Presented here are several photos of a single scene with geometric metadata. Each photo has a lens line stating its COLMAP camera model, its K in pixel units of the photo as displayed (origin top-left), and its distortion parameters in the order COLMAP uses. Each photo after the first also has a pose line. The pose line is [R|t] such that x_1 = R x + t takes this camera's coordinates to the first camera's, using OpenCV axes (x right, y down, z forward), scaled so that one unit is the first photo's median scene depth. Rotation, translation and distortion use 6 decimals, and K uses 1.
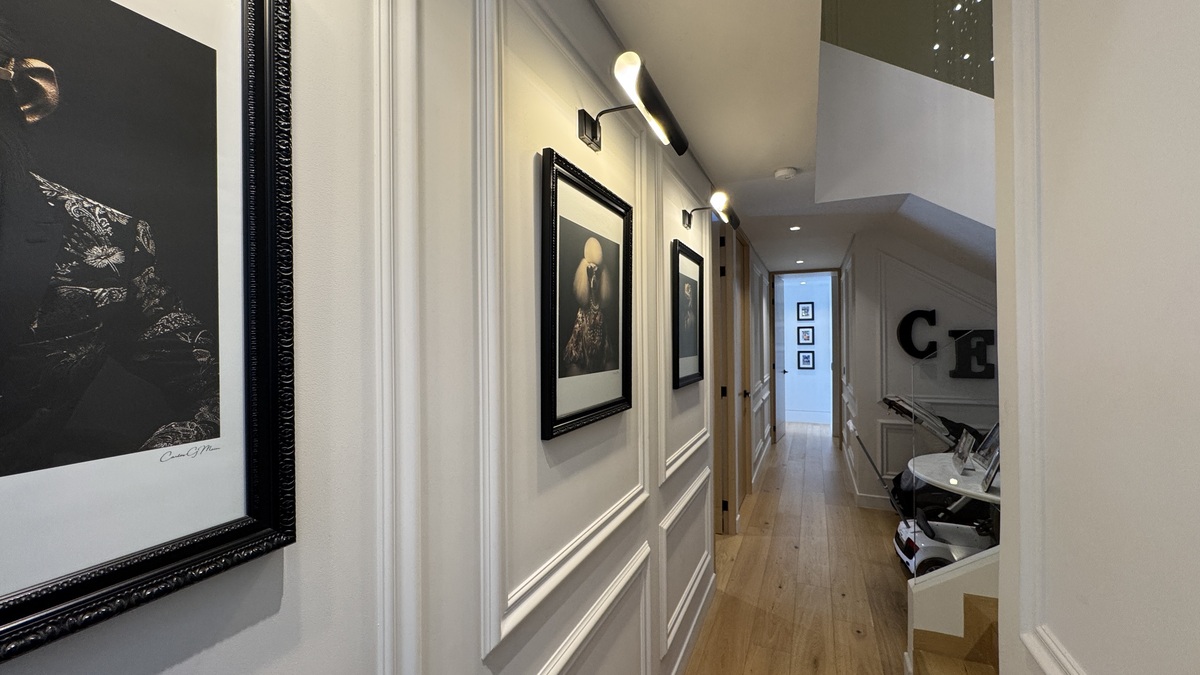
lens RADIAL K [[480.5, 0, 599.5], [0, 480.5, 339.2], [0, 0, 1]] dist [-0.003080, -0.000113]
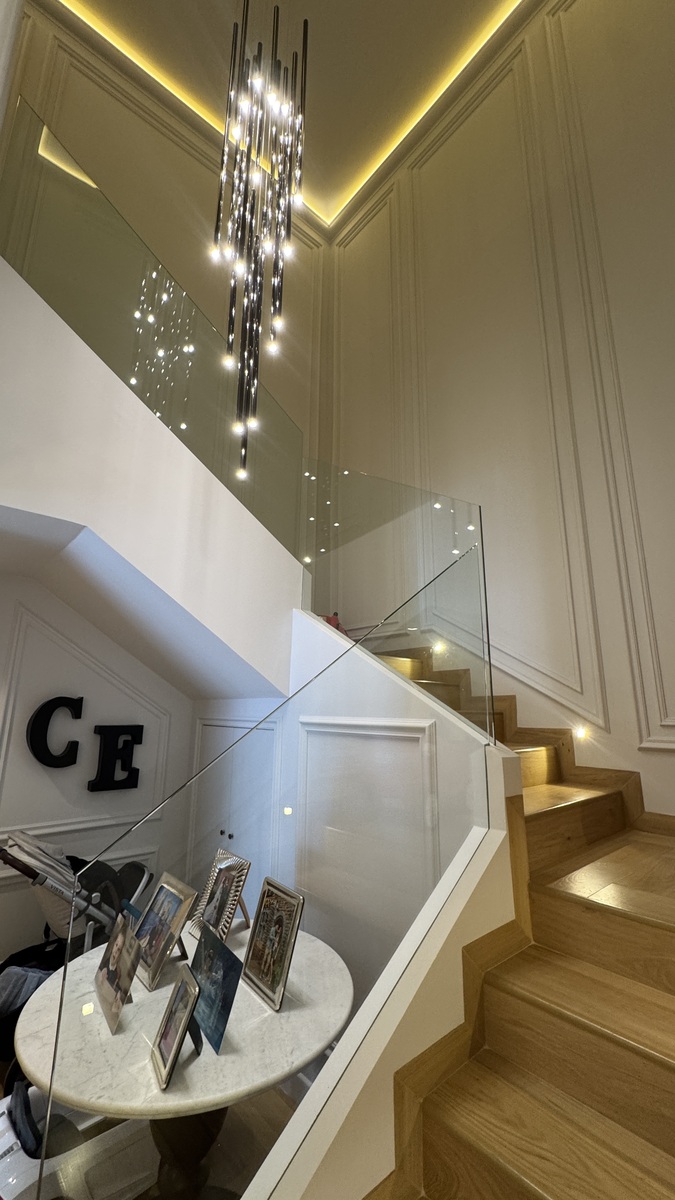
lens RADIAL K [[480.5, 0, 337.4], [0, 480.5, 597.0], [0, 0, 1]] dist [-0.003080, -0.000113]
pose [[0.420842, 0.218284, 0.880480, 0.178532], [-0.016639, 0.972311, -0.233097, -0.046112], [-0.906982, 0.083447, 0.412821, 0.325320]]
